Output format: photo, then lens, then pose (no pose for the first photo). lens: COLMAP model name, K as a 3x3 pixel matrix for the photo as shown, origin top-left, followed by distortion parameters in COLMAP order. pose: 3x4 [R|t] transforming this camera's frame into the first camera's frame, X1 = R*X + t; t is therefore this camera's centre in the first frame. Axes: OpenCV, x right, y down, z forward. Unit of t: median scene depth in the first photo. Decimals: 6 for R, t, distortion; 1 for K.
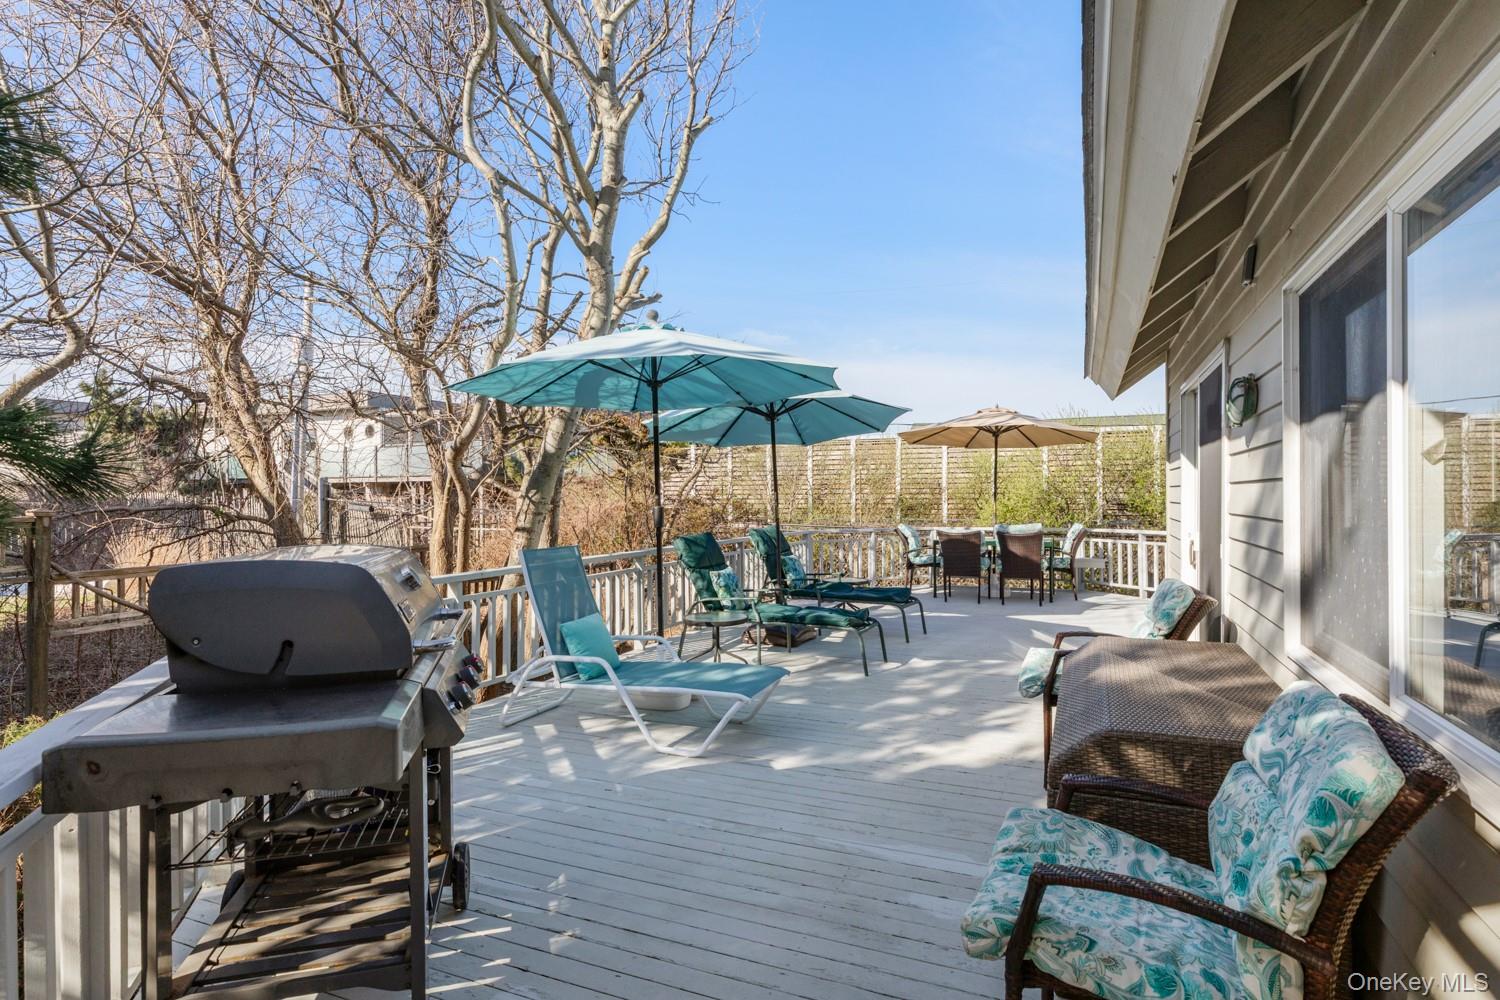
lens RADIAL K [[805.4, 0, 750.0], [0, 805.4, 500.0], [0, 0, 1]] dist [0.001144, 0.000087]
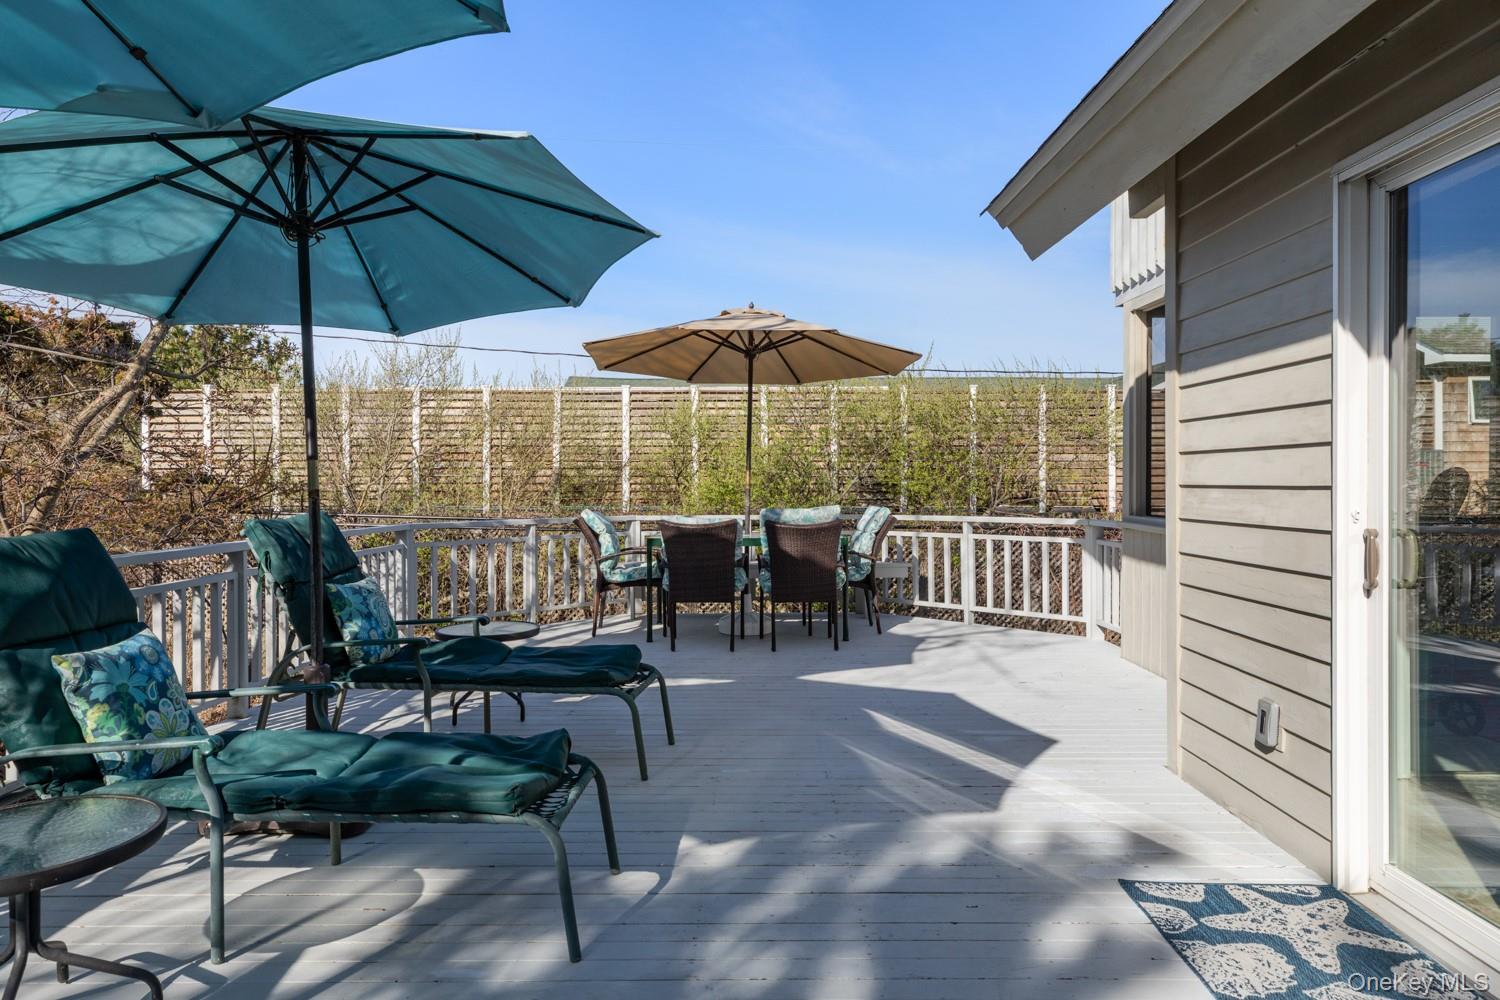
lens RADIAL K [[938.5, 0, 751.3], [0, 938.5, 475.5], [0, 0, 1]] dist [0.000222, 0.000198]
pose [[0.915779, 0.008575, 0.401591, 0.035324], [-0.002091, 0.999860, -0.016583, 0.018235], [-0.401677, 0.014347, 0.915669, 0.396680]]
